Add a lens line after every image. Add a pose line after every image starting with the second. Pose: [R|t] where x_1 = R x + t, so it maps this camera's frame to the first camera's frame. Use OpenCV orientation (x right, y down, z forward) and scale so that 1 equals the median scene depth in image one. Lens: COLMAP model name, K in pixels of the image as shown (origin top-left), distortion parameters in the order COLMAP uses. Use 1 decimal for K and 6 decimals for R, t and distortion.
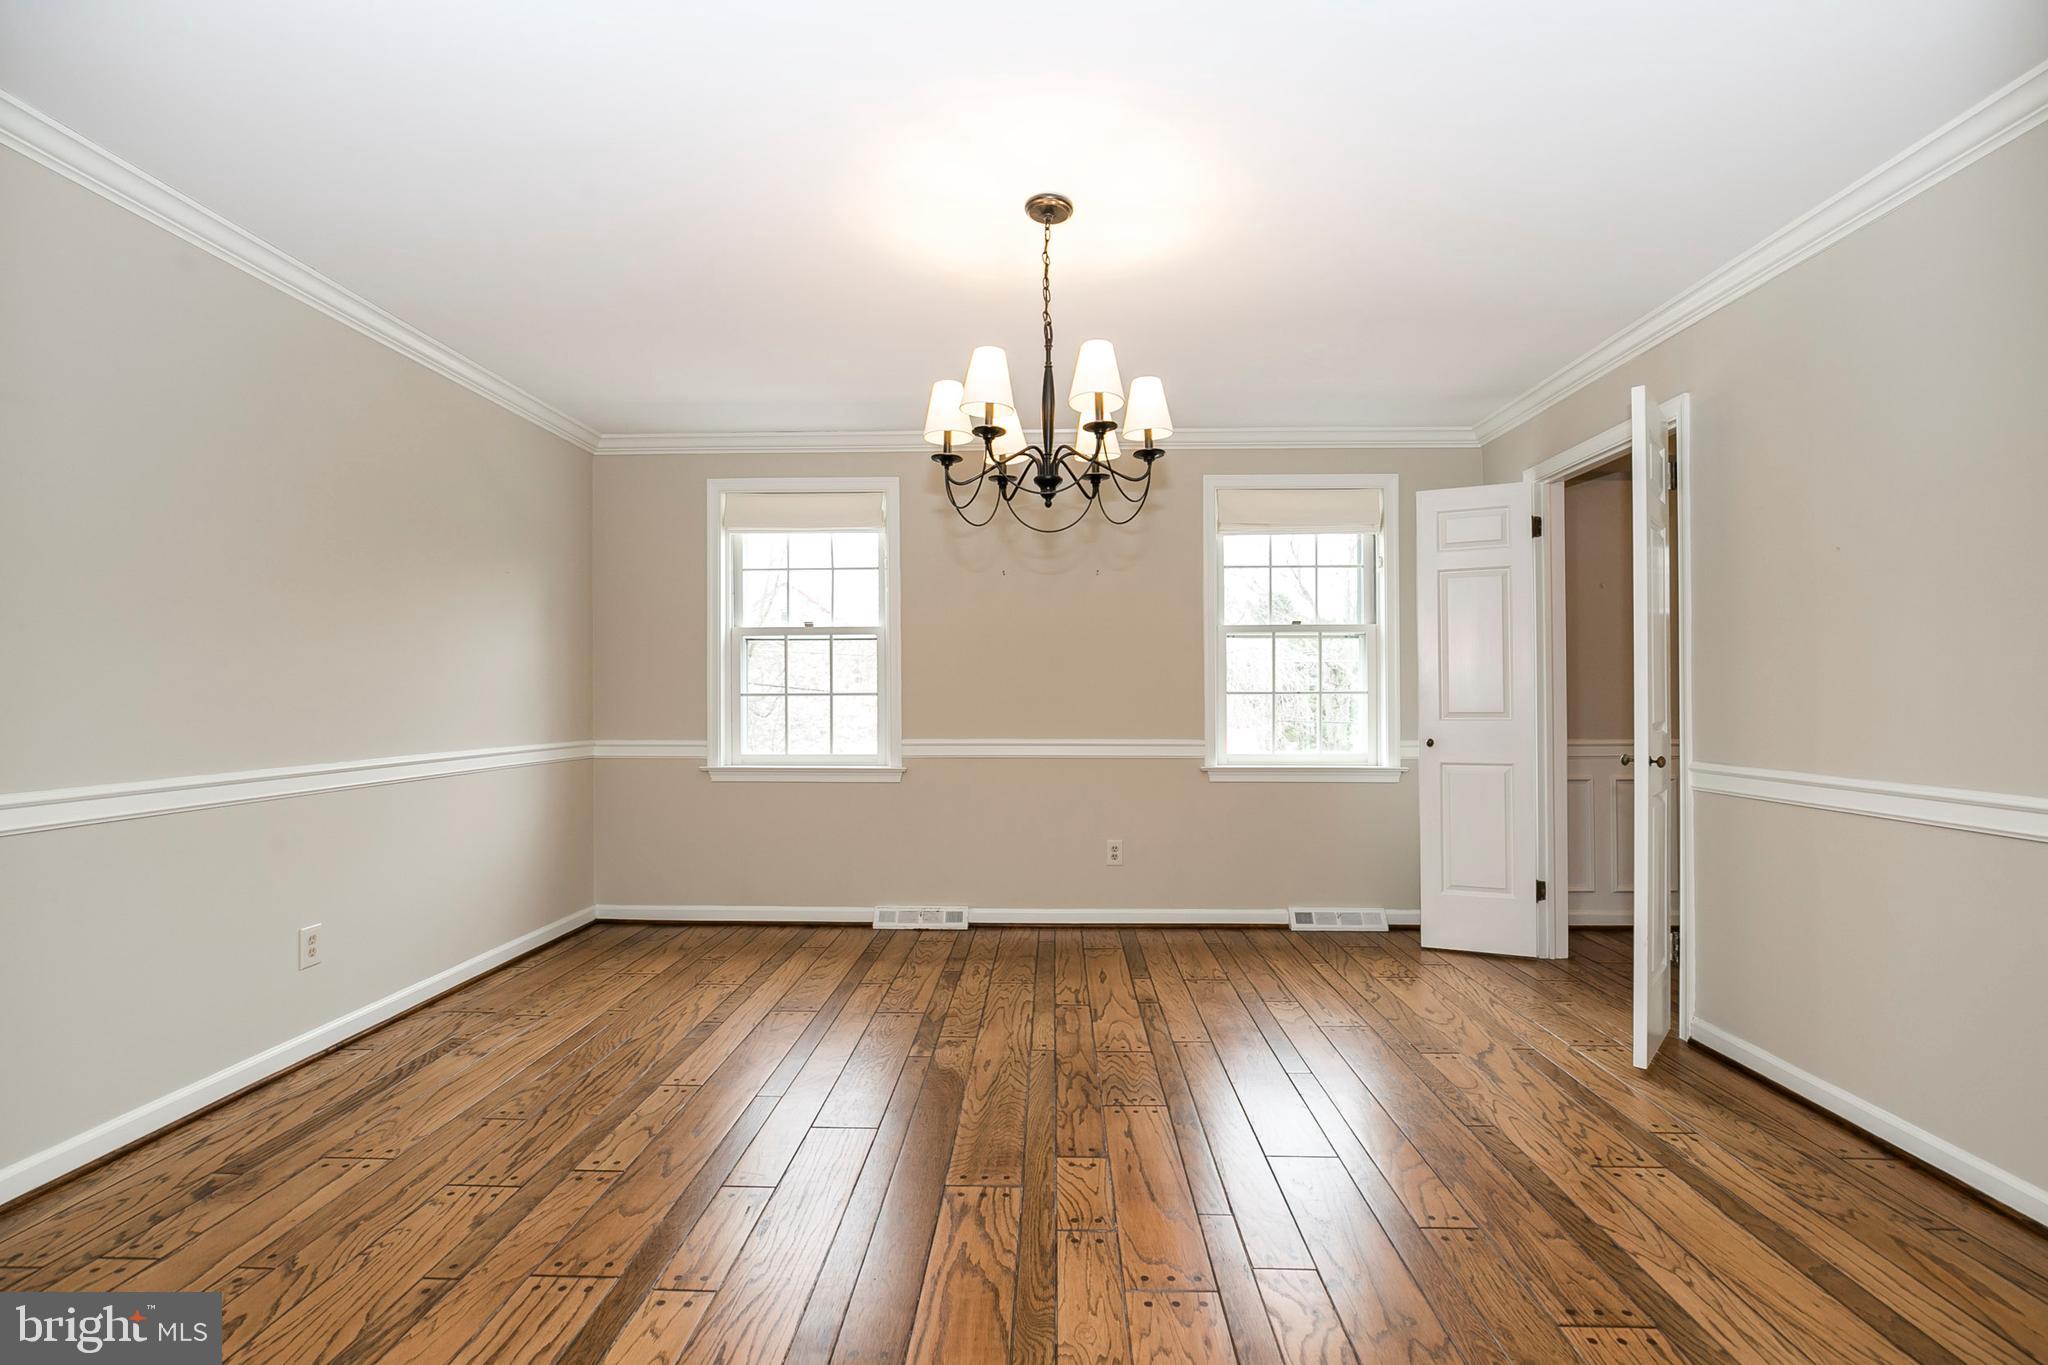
lens RADIAL K [[933.9, 0, 1021.8], [0, 933.9, 692.9], [0, 0, 1]] dist [-0.001523, -0.000106]
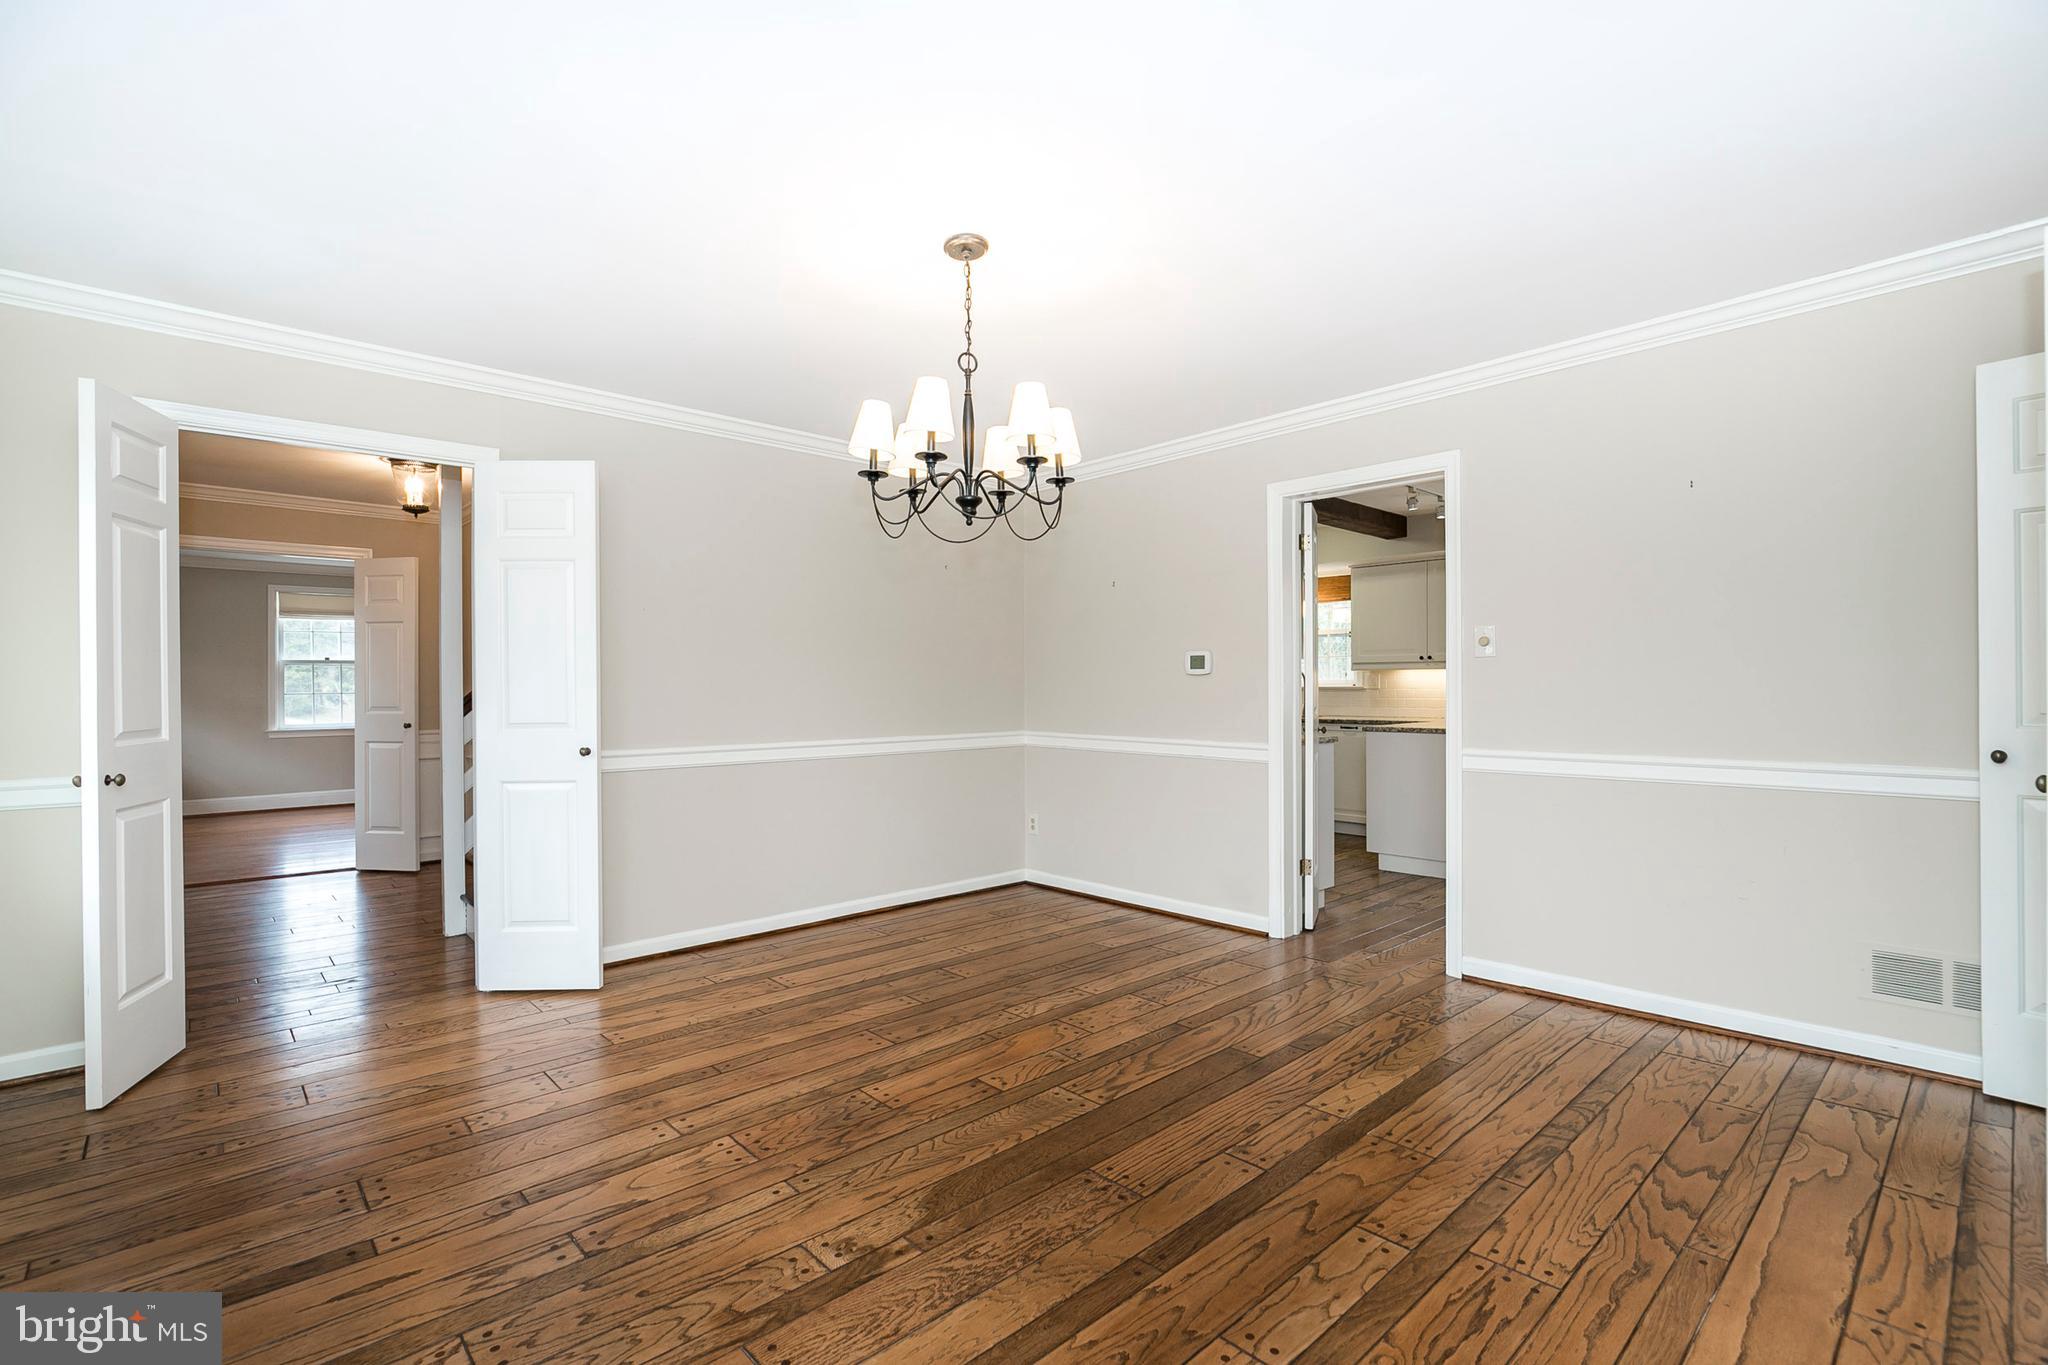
lens RADIAL K [[933.9, 0, 1021.8], [0, 933.9, 692.9], [0, 0, 1]] dist [-0.001523, -0.000106]
pose [[-0.702420, 0.004931, 0.711746, -0.759231], [0.005885, 0.999982, -0.001120, -0.004888], [-0.711738, 0.003402, -0.702436, 1.673137]]
